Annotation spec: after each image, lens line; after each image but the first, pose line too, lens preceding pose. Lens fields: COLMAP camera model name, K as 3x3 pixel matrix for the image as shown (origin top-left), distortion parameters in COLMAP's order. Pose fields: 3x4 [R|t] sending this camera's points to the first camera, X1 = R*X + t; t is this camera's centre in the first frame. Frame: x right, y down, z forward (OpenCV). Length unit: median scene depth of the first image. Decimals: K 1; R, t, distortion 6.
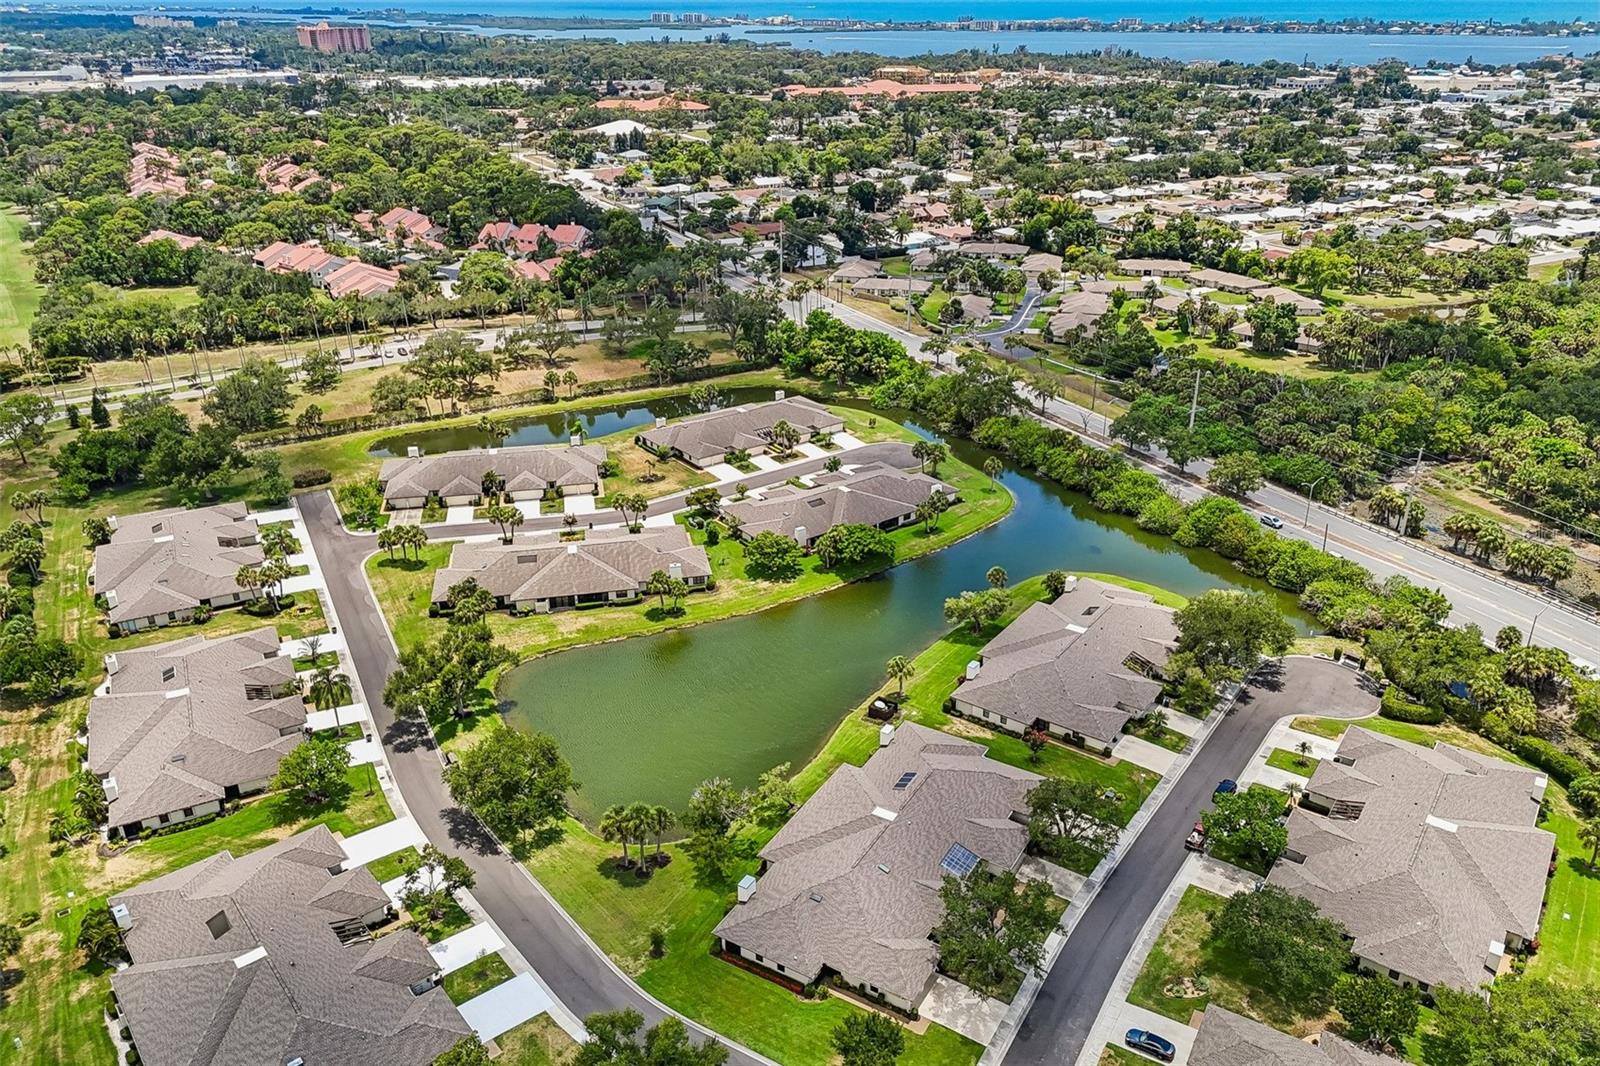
lens RADIAL K [[1166.4, 0, 800.0], [0, 1166.4, 533.0], [0, 0, 1]] dist [0.091830, -0.089351]
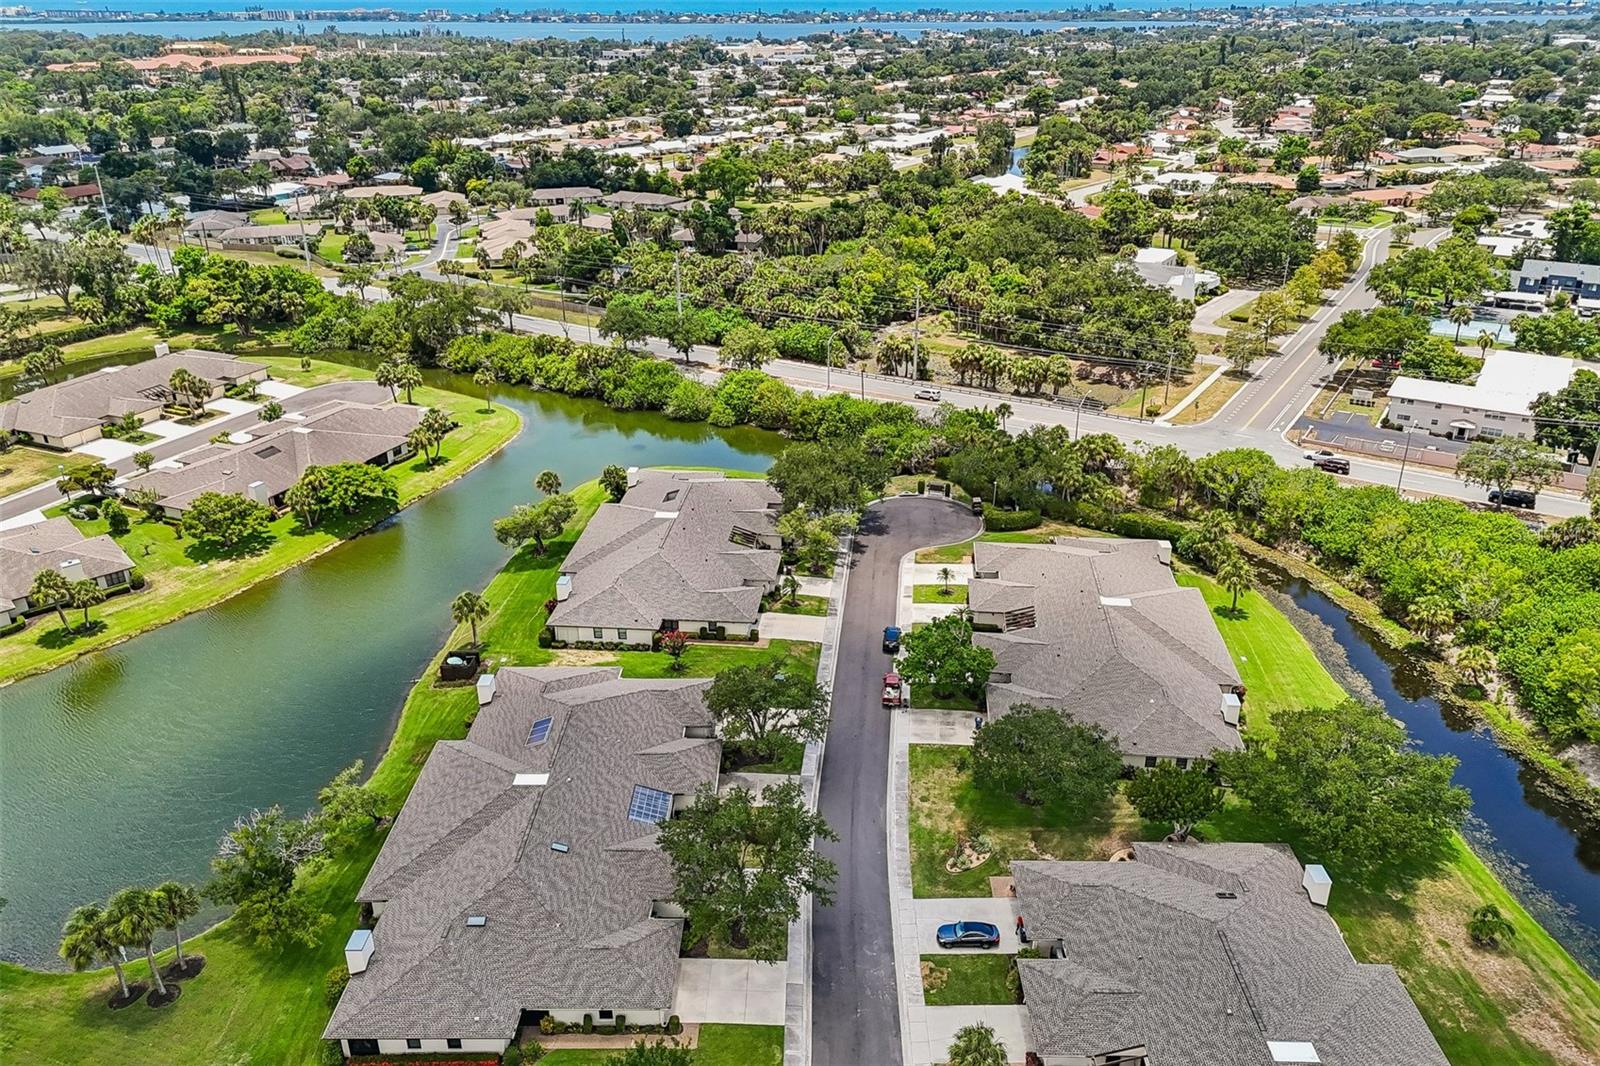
lens RADIAL K [[1166.4, 0, 800.0], [0, 1166.4, 533.0], [0, 0, 1]] dist [0.091830, -0.089351]
pose [[0.864100, -0.207142, 0.458720, -0.048942], [0.207196, 0.976976, 0.050868, 0.055623], [-0.458695, 0.051090, 0.887124, 0.176028]]
